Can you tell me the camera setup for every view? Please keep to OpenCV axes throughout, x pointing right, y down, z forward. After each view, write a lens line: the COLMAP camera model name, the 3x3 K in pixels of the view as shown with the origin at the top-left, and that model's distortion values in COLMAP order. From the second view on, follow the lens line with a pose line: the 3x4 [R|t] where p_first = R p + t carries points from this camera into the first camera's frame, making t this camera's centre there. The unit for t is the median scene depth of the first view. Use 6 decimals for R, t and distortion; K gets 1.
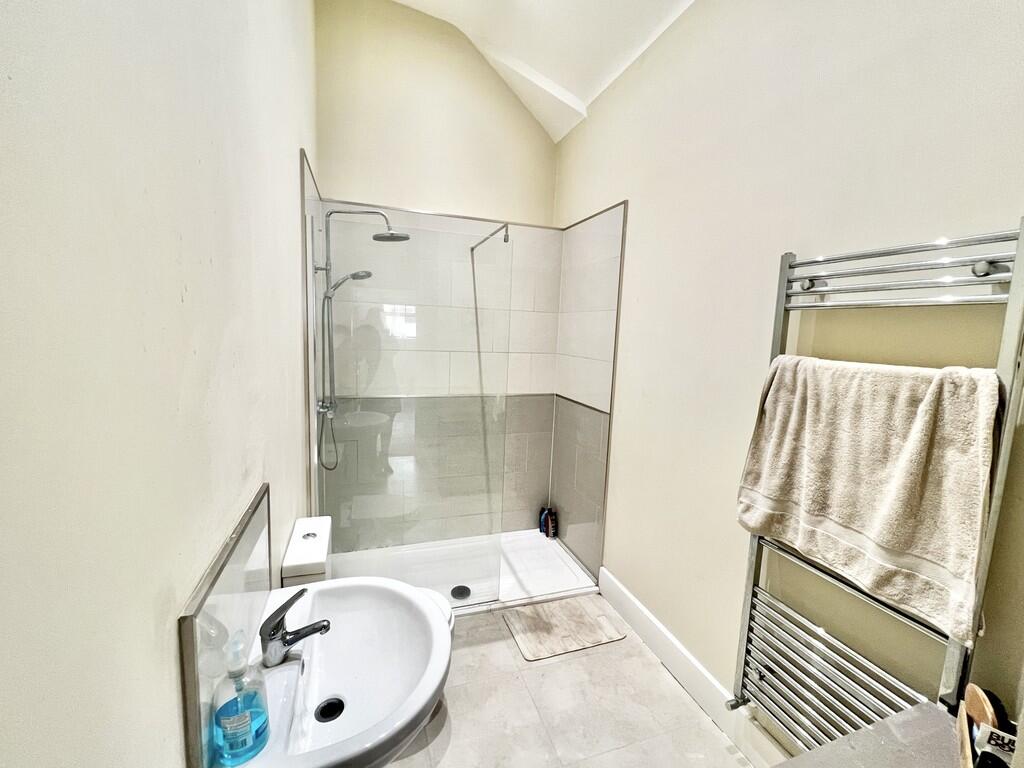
lens RADIAL K [[408.2, 0, 512.0], [0, 408.2, 384.0], [0, 0, 1]] dist [-0.001036, -0.000232]
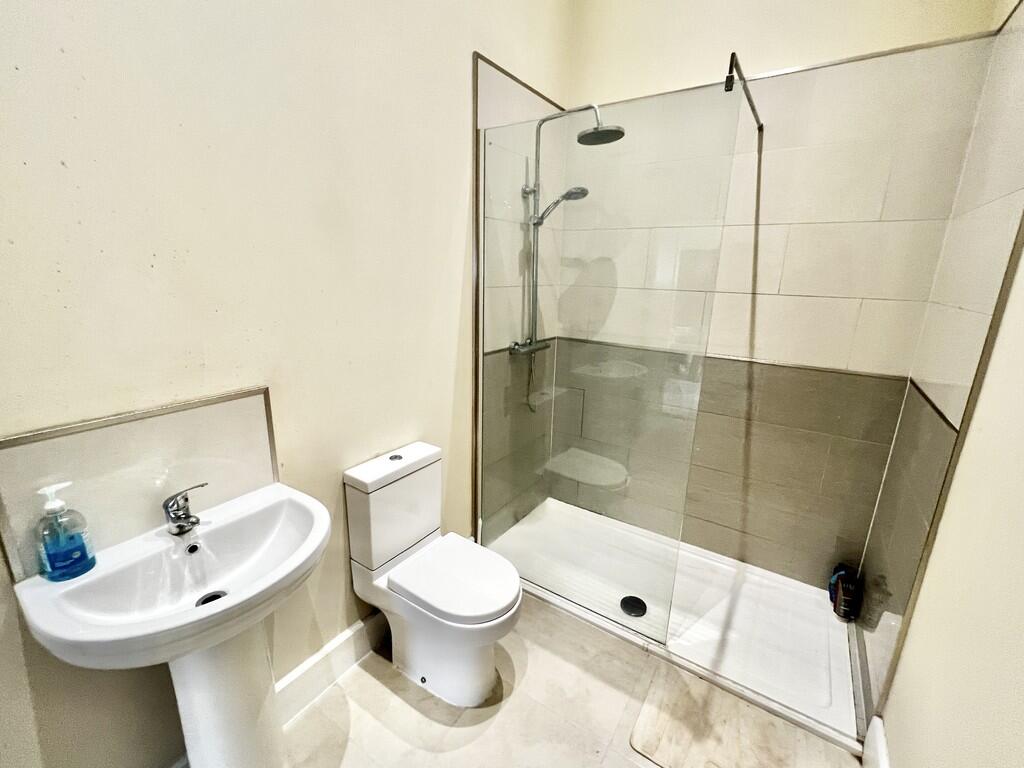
lens RADIAL K [[431.8, 0, 512.0], [0, 431.8, 384.0], [0, 0, 1]] dist [0.000043, -0.000079]
pose [[0.626557, 0.180627, -0.758156, 0.278214], [-0.101595, 0.983402, 0.150330, -0.001702], [0.772726, -0.017165, 0.634508, 0.316302]]
